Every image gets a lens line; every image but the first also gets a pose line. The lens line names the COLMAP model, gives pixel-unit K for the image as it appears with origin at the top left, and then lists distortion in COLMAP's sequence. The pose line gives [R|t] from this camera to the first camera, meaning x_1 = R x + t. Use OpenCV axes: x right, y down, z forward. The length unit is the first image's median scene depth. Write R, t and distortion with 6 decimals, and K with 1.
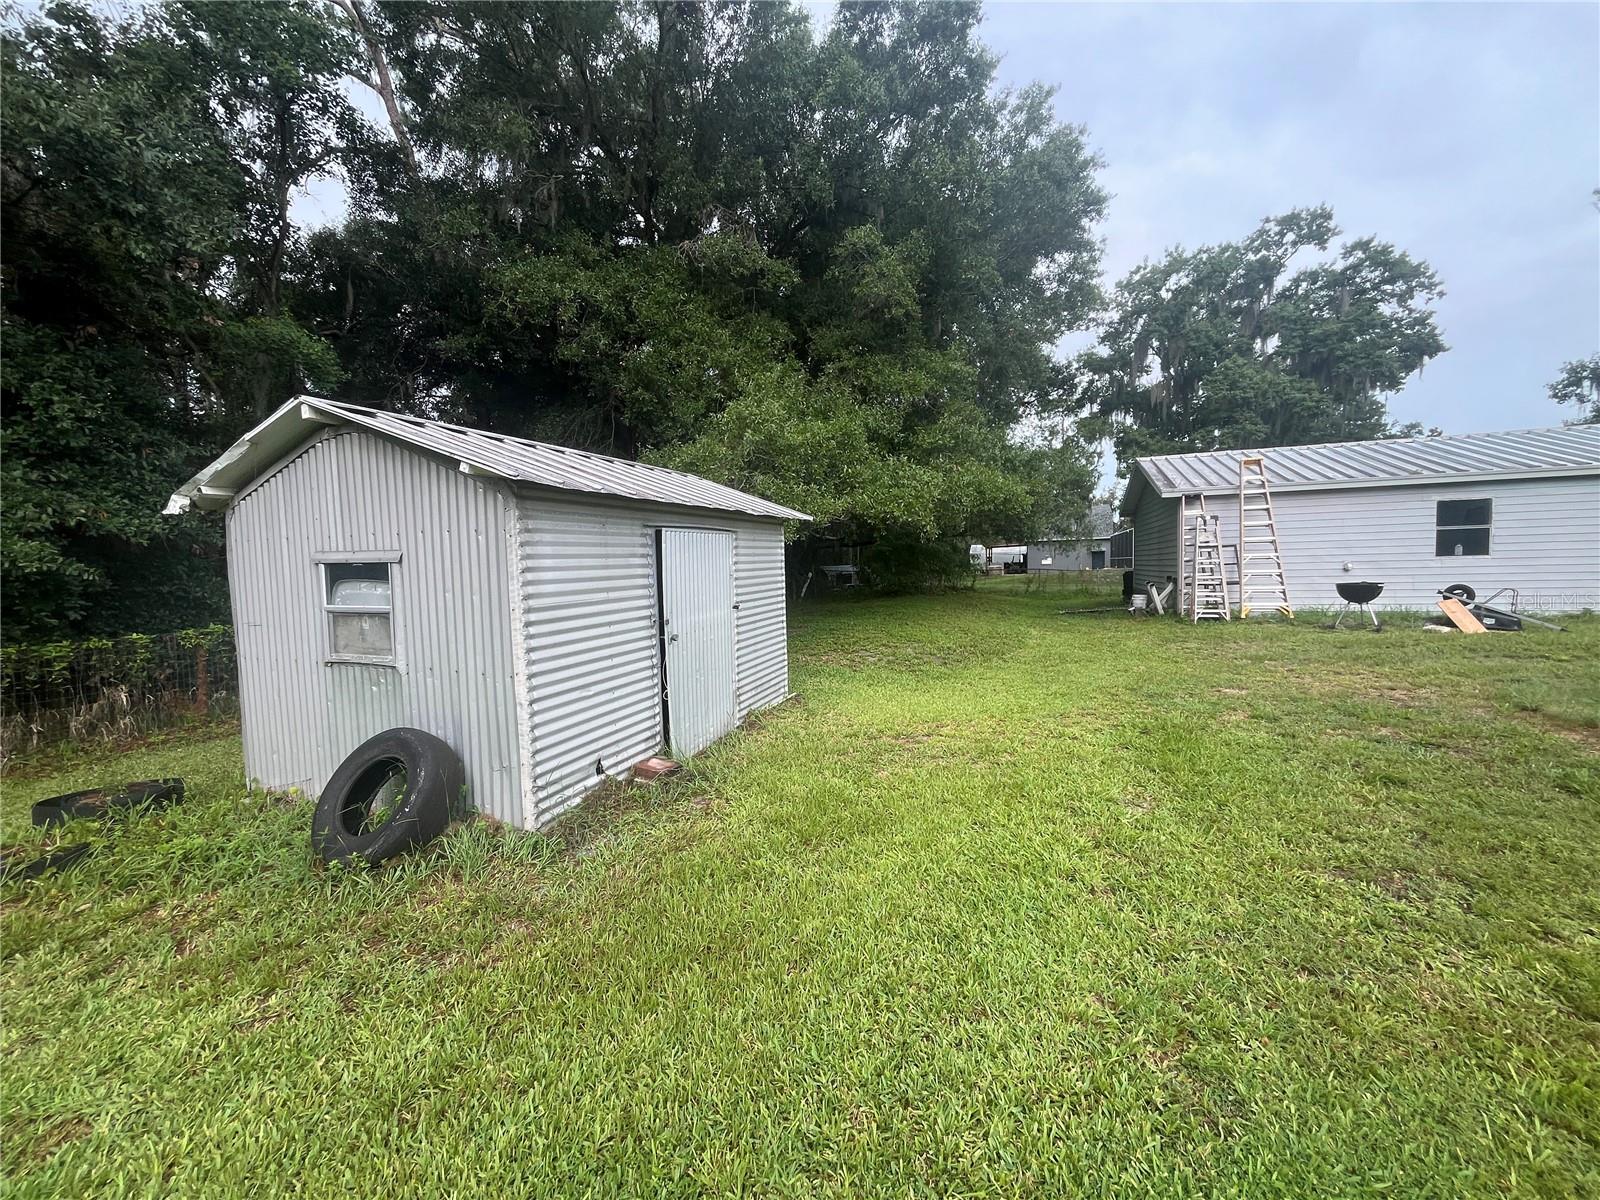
lens RADIAL K [[643.1, 0, 800.1], [0, 643.1, 597.5], [0, 0, 1]] dist [-0.001119, 0.000112]
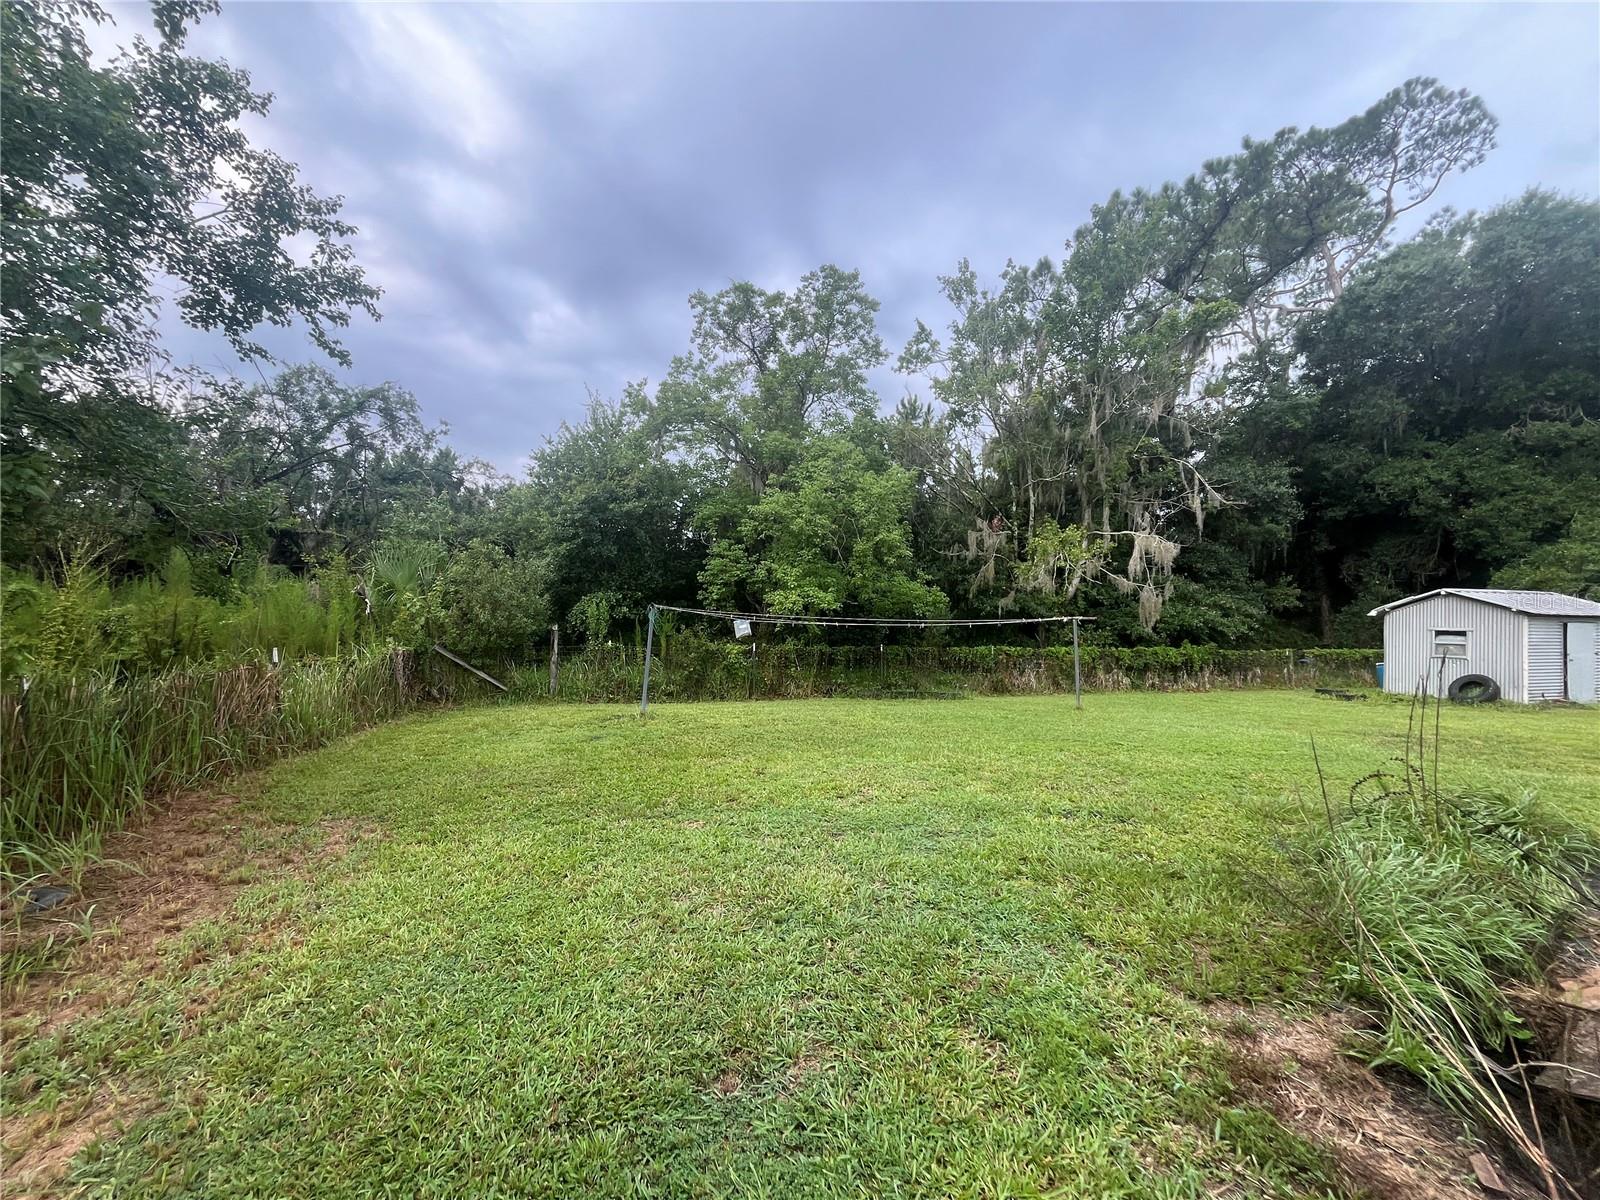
lens RADIAL K [[643.1, 0, 798.1], [0, 643.1, 609.6], [0, 0, 1]] dist [-0.001119, 0.000112]
pose [[0.625898, 0.016287, -0.779735, -0.146783], [-0.072954, 0.996621, -0.037743, 0.240291], [0.776485, 0.080508, 0.624971, -4.271330]]
